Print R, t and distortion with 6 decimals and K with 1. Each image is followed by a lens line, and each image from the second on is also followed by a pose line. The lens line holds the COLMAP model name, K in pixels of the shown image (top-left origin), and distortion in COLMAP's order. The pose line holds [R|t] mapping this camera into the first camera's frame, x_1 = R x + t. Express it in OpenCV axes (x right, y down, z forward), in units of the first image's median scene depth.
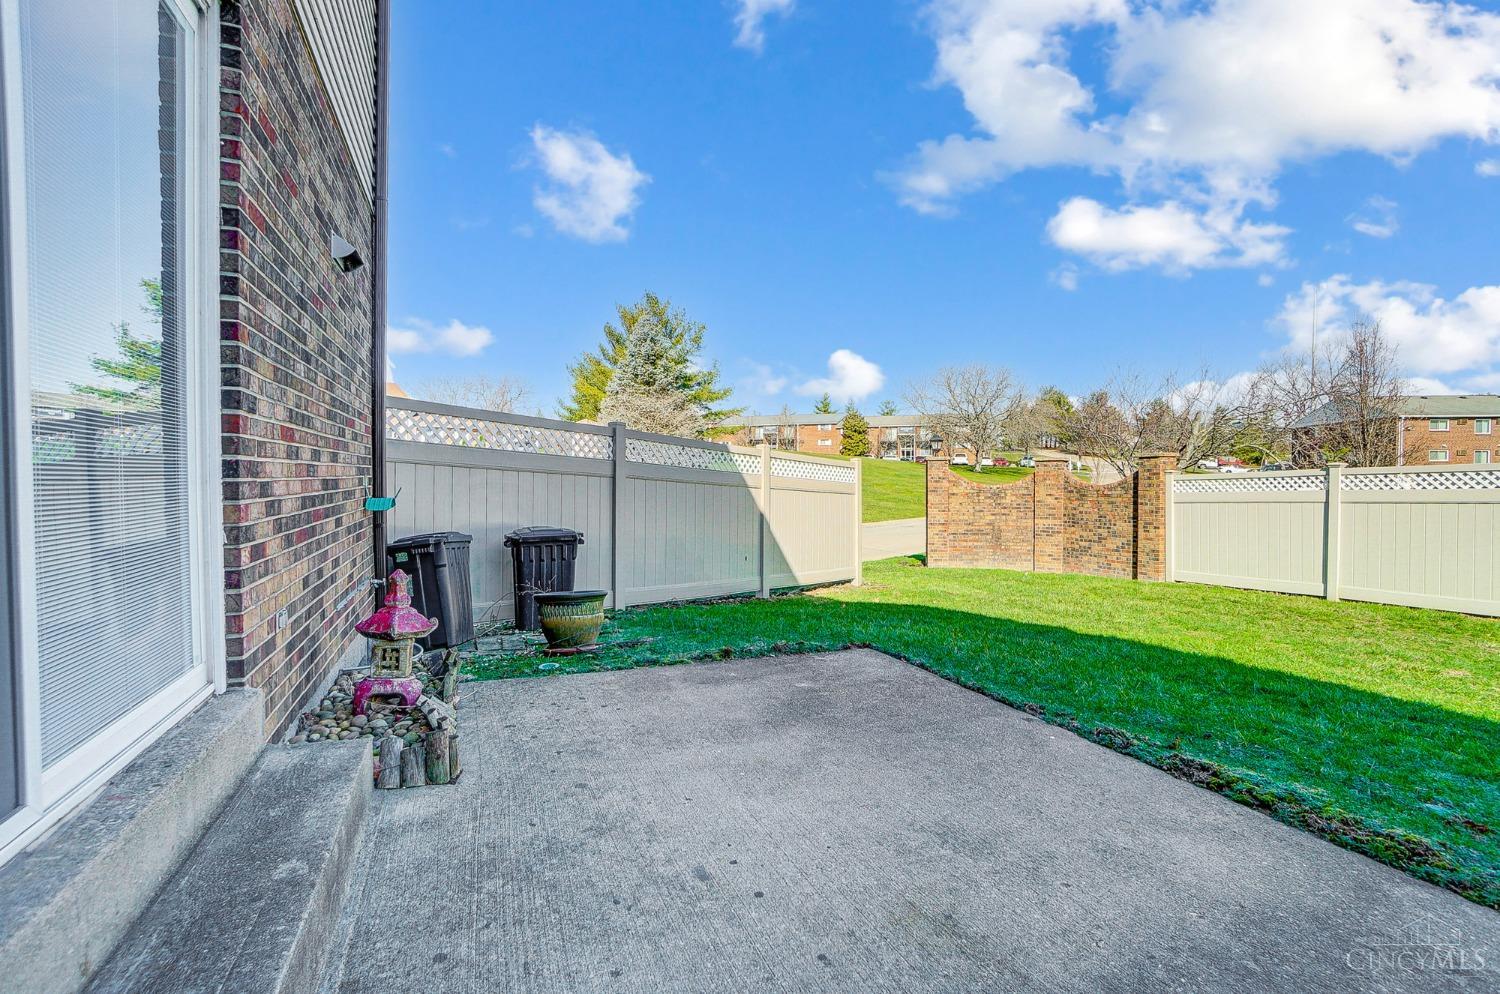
lens RADIAL K [[679.5, 0, 762.3], [0, 679.5, 492.5], [0, 0, 1]] dist [-0.062670, 0.023306]
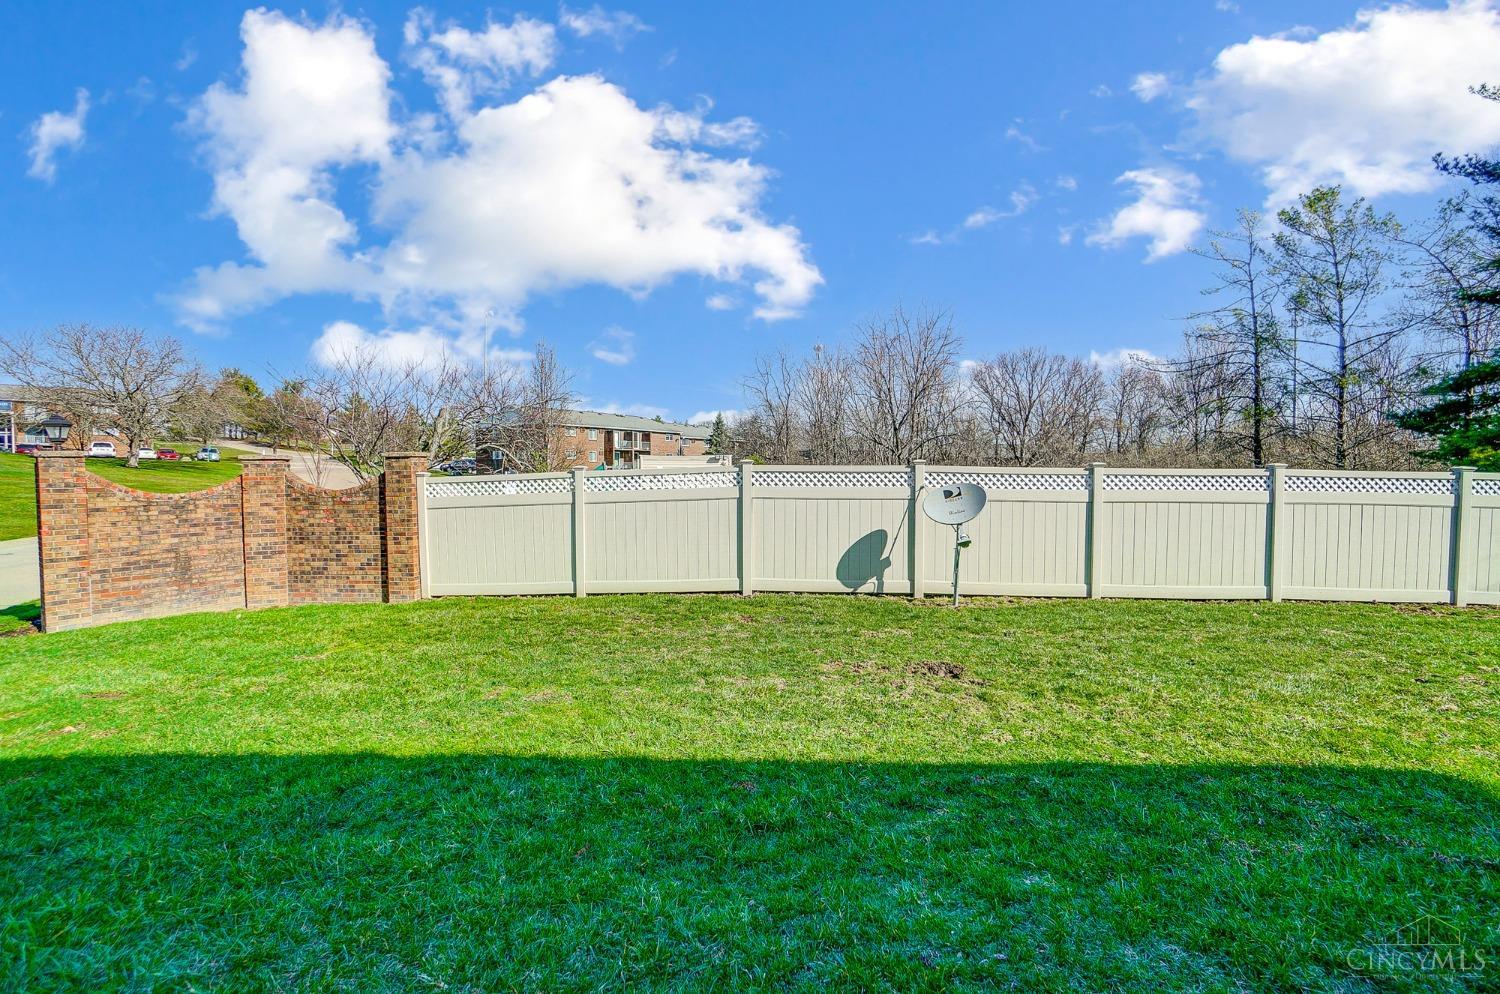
lens RADIAL K [[679.5, 0, 762.3], [0, 679.5, 492.5], [0, 0, 1]] dist [-0.062670, 0.023306]
pose [[0.475458, -0.029997, 0.879227, 0.039643], [0.023134, 0.999499, 0.021590, -0.013011], [-0.879434, 0.010075, 0.475914, 0.154435]]
